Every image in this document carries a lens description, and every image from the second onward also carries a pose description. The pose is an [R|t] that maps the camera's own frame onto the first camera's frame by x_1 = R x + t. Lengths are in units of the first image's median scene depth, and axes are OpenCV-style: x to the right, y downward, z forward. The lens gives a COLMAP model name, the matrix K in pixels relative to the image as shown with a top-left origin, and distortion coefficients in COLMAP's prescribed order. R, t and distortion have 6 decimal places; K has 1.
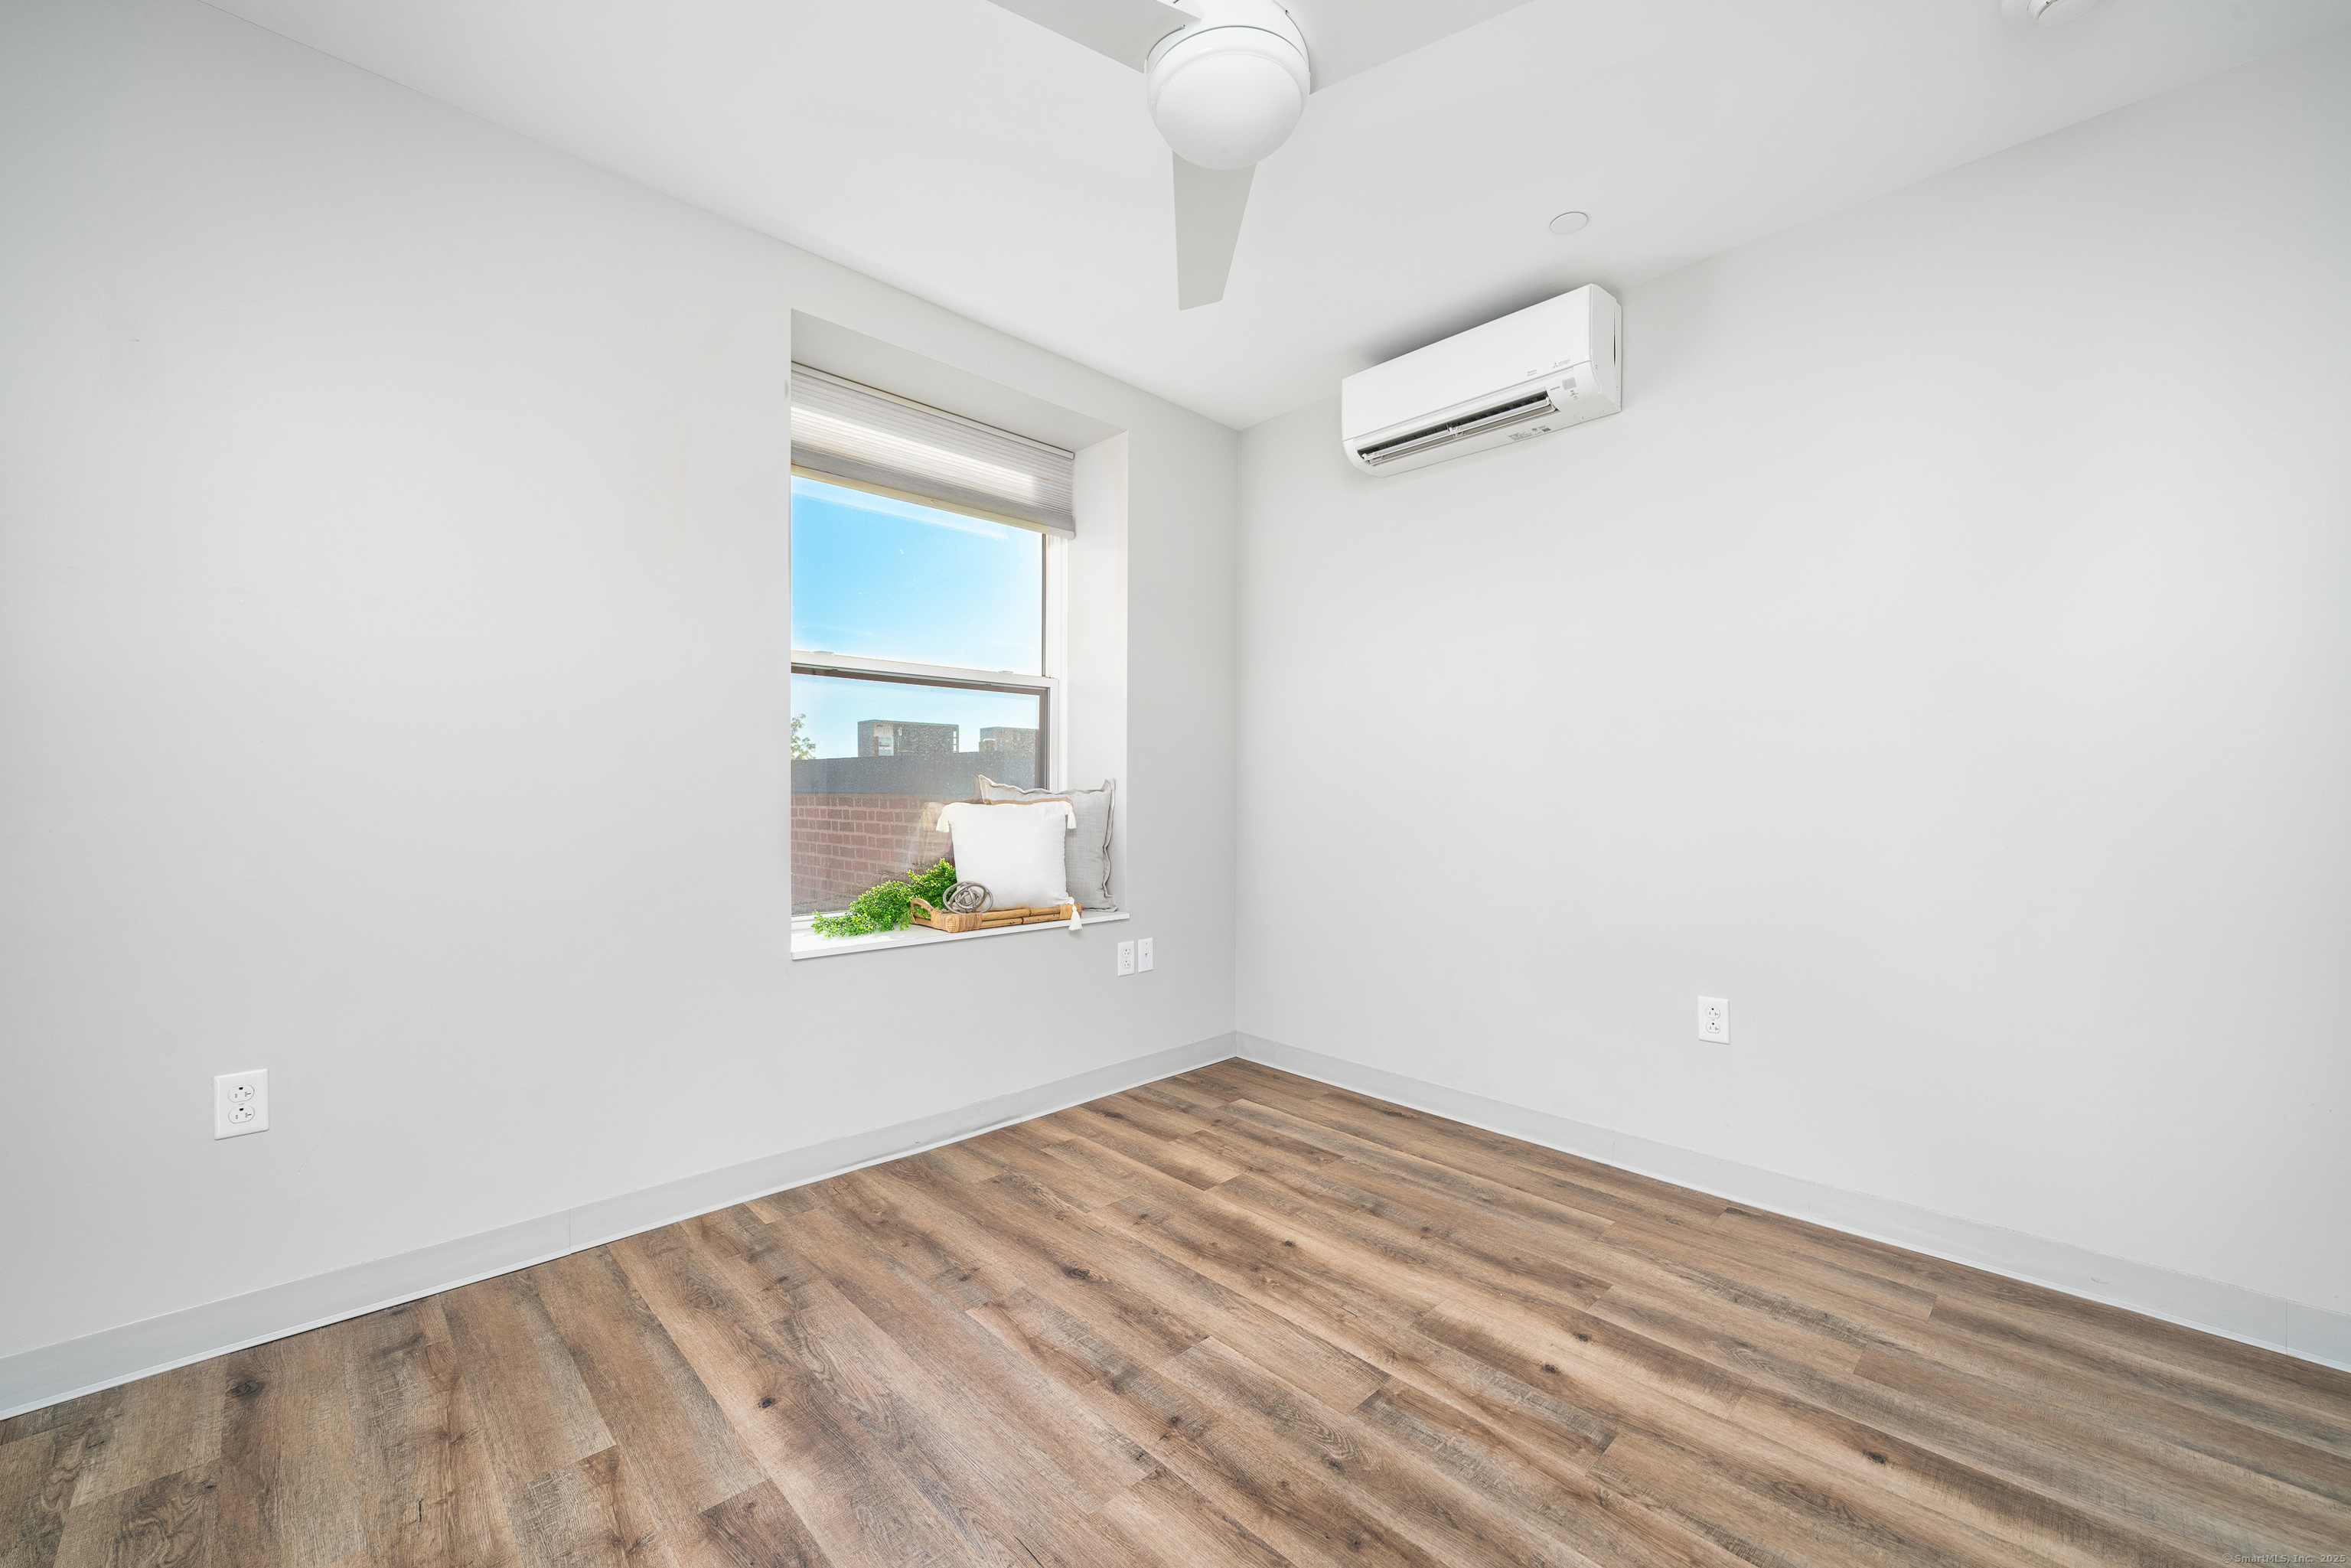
lens RADIAL K [[962.6, 0, 1108.5], [0, 962.6, 814.5], [0, 0, 1]] dist [-0.000230, 0.001180]
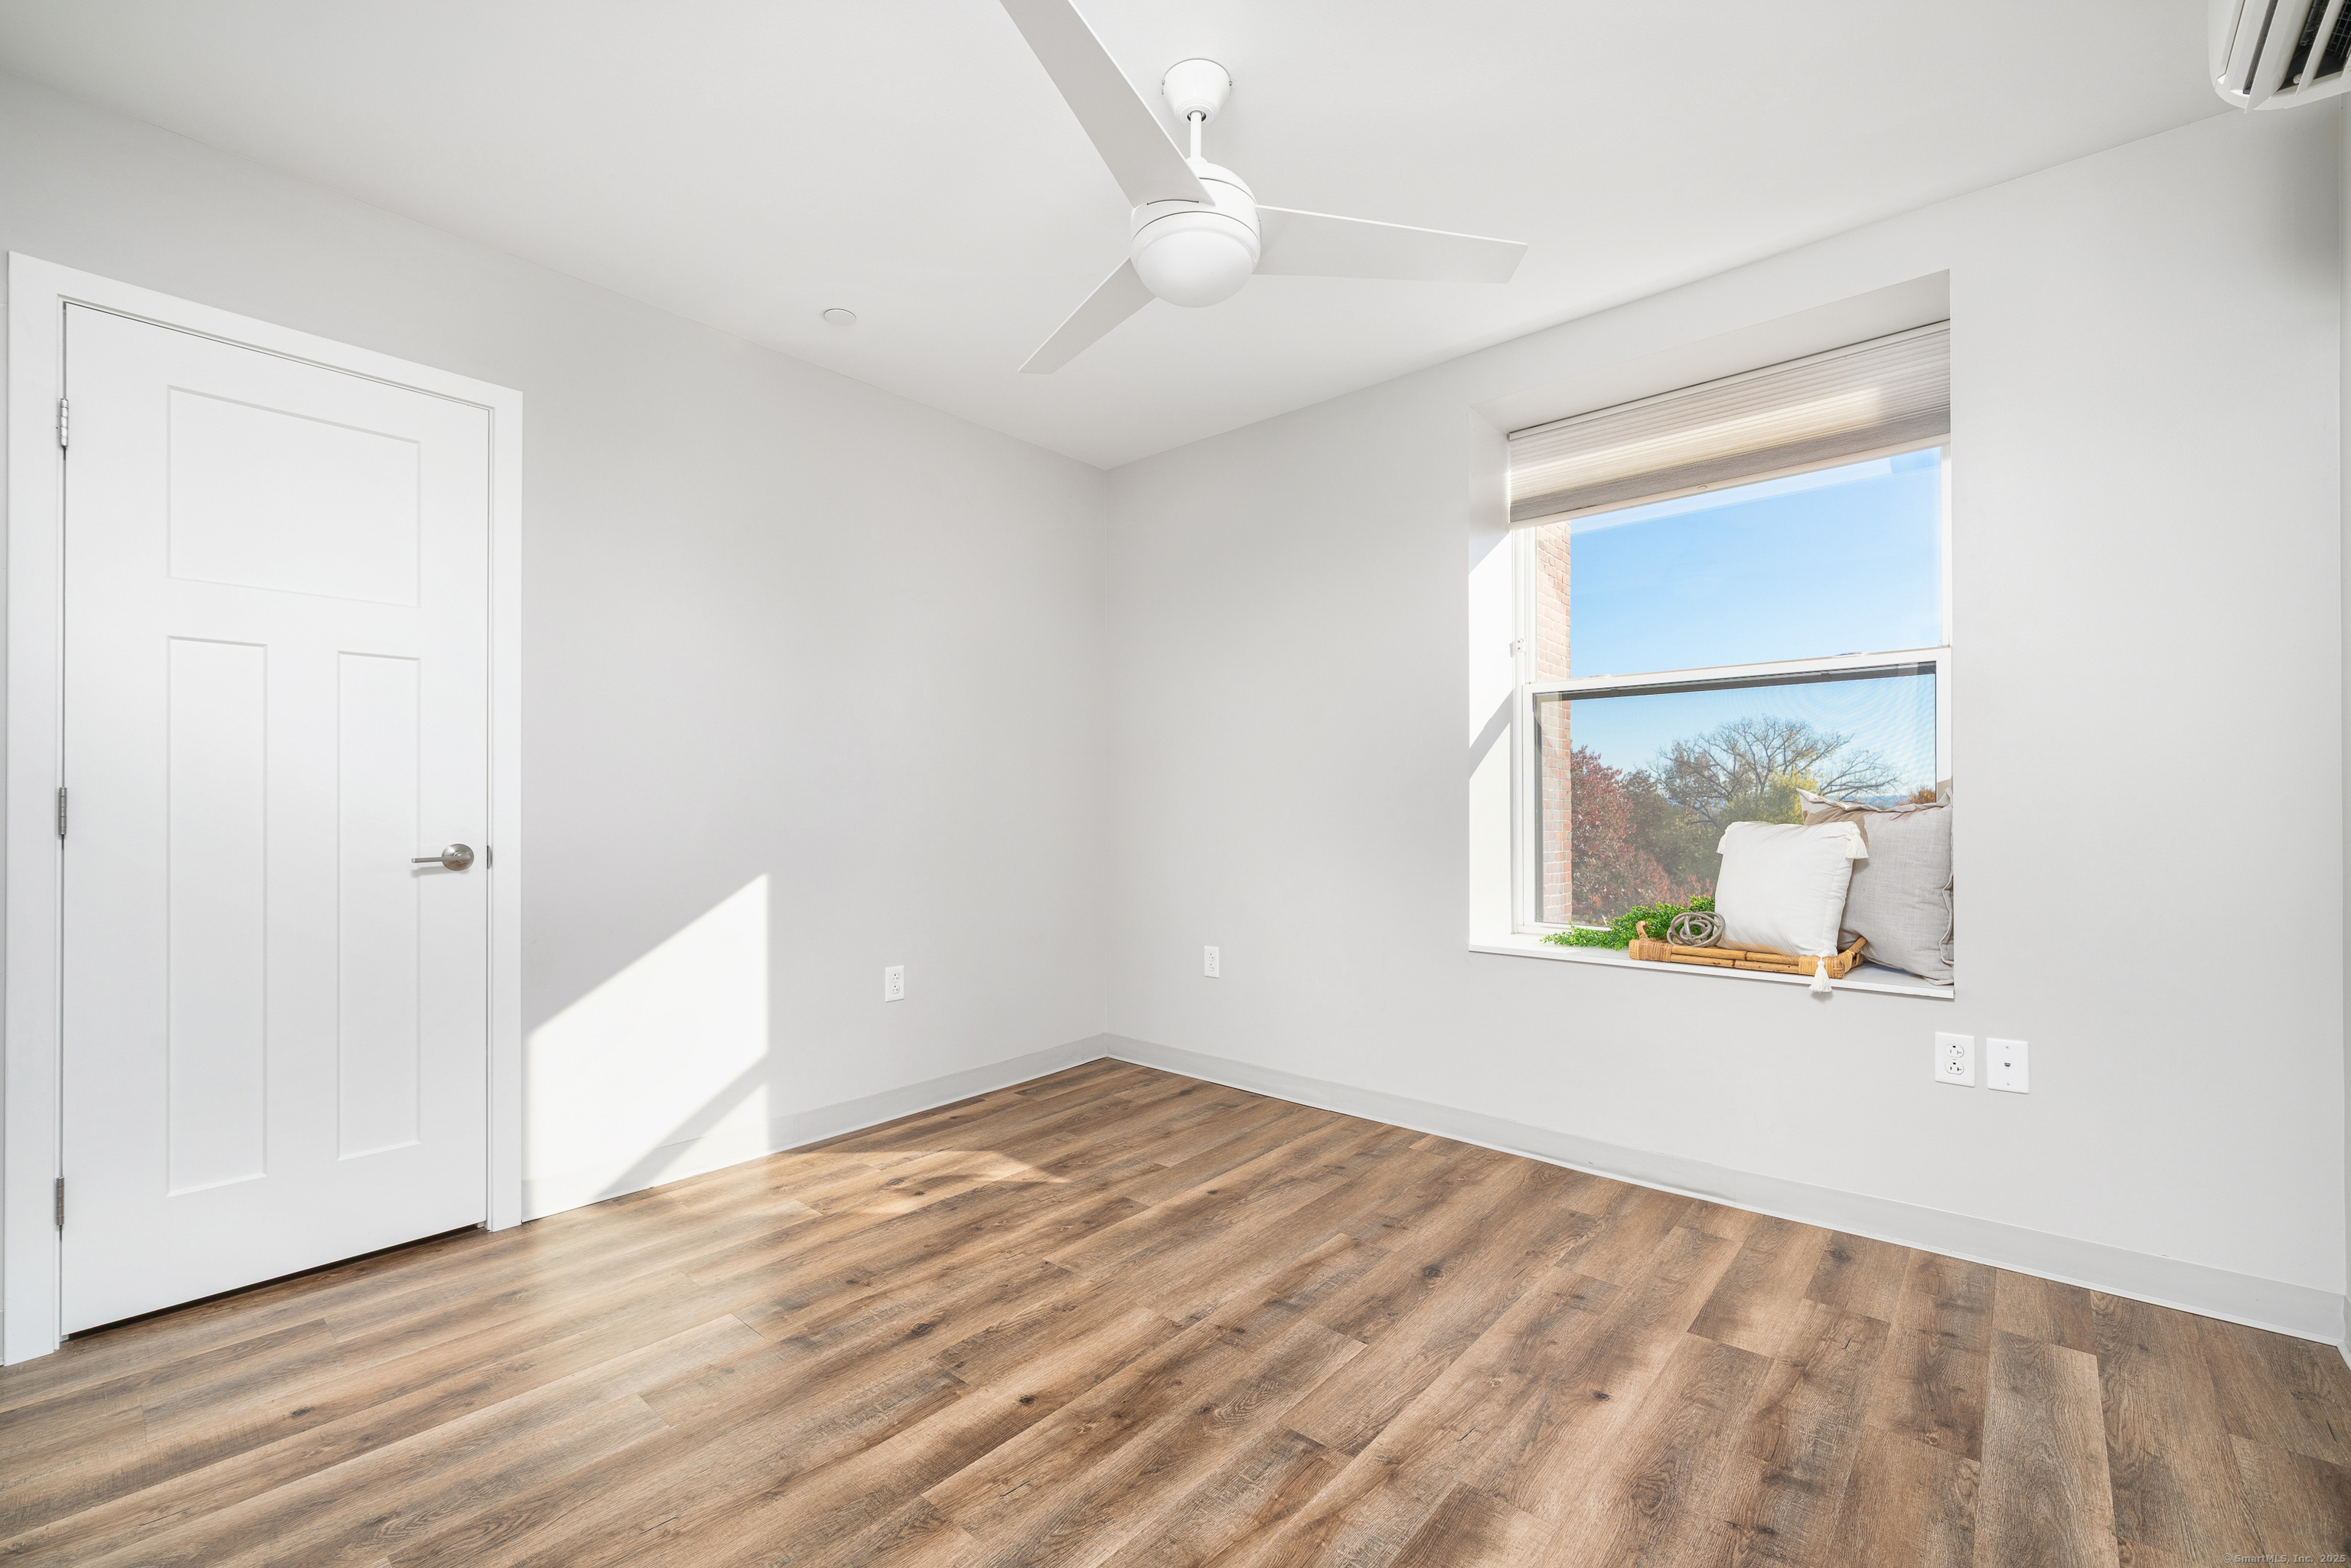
lens RADIAL K [[962.6, 0, 1163.6], [0, 962.6, 821.8], [0, 0, 1]] dist [-0.000230, 0.001180]
pose [[0.084712, 0.008618, -0.996368, 0.966260], [-0.020454, 0.999767, 0.006908, -0.010843], [0.996196, 0.019794, 0.084869, 0.607387]]
